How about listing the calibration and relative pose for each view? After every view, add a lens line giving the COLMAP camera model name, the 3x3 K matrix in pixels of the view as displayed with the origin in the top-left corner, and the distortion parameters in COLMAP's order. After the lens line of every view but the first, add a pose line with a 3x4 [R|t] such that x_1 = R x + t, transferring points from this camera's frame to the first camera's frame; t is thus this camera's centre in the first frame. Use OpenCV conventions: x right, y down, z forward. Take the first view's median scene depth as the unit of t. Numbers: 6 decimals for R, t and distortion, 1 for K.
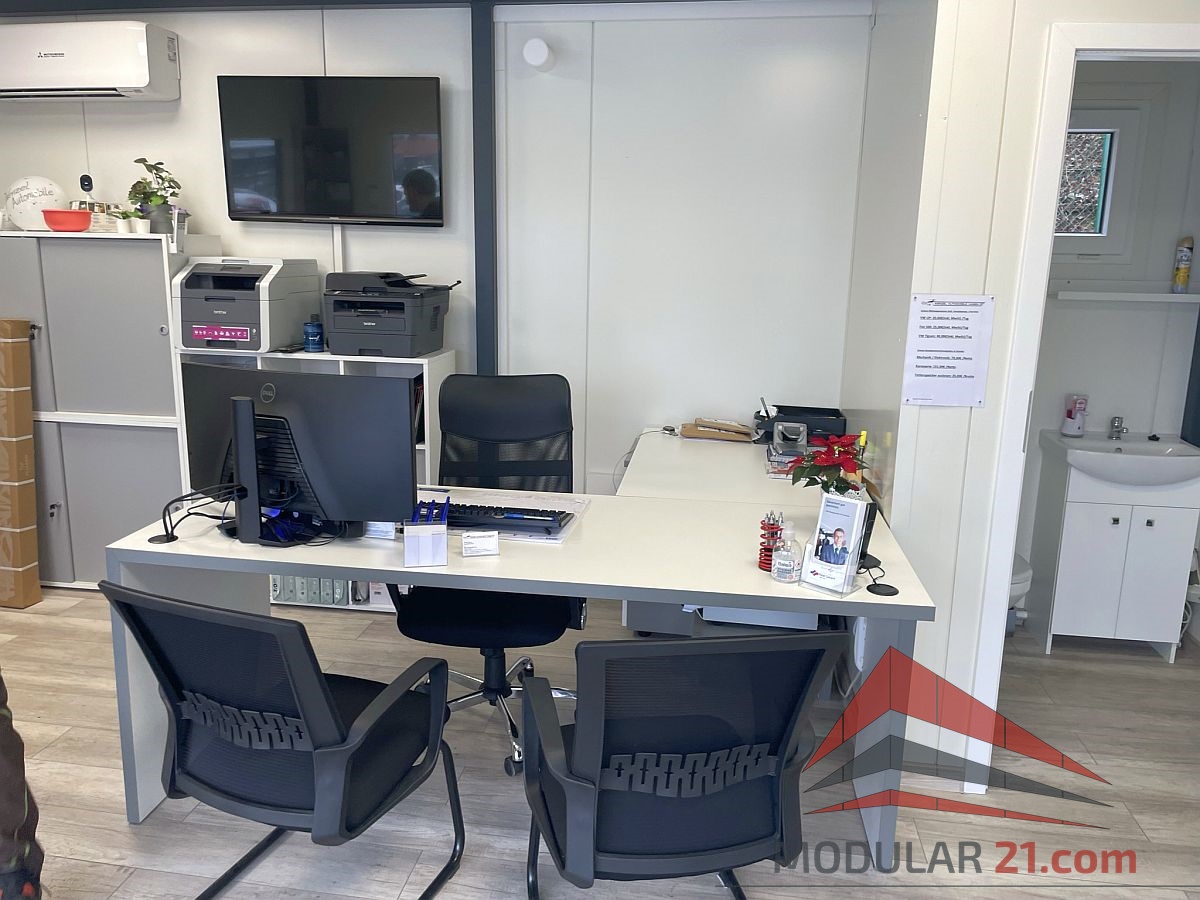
lens RADIAL K [[890.8, 0, 591.5], [0, 890.8, 427.9], [0, 0, 1]] dist [0.097443, -0.126729]
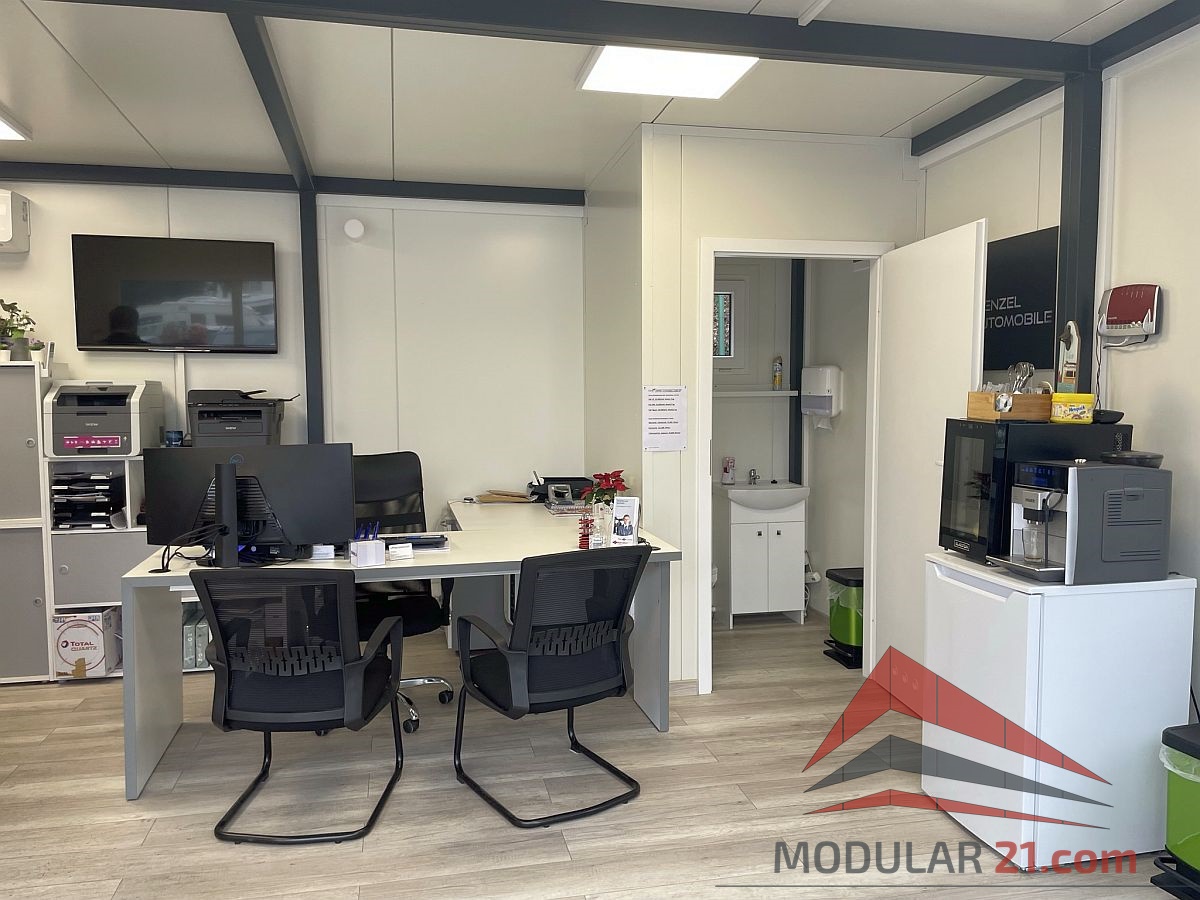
lens RADIAL K [[890.8, 0, 591.5], [0, 890.8, 427.9], [0, 0, 1]] dist [0.097443, -0.126729]
pose [[0.933584, -0.036028, 0.356543, -0.222615], [0.090566, 0.986357, -0.137471, 0.100618], [-0.346726, 0.160631, 0.924110, -0.333871]]
